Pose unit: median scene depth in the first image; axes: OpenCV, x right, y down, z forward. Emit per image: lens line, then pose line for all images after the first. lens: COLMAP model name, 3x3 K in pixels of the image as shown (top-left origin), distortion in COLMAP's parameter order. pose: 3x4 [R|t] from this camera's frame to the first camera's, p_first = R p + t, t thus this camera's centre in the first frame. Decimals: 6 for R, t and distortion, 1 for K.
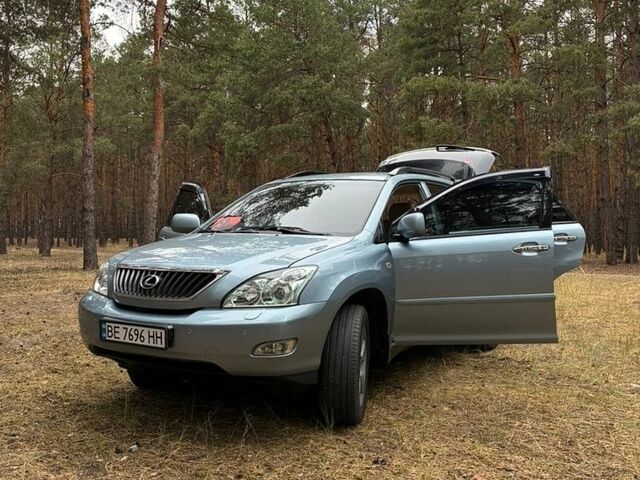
lens RADIAL K [[667.8, 0, 320.0], [0, 667.8, 240.0], [0, 0, 1]] dist [0.030756, -0.014310]
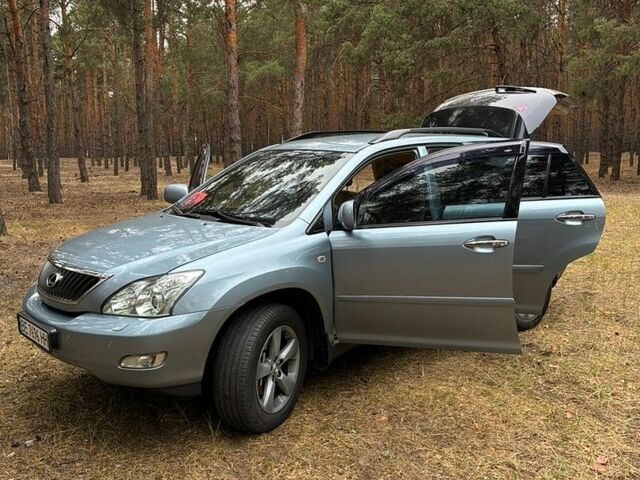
lens RADIAL K [[668.0, 0, 328.7], [0, 668.0, 241.8], [0, 0, 1]] dist [0.023694, 0.004305]
pose [[0.954922, 0.024266, -0.295864, 0.367944], [0.017396, 0.990366, 0.137375, -0.105700], [0.296347, -0.136330, 0.945300, 0.155676]]
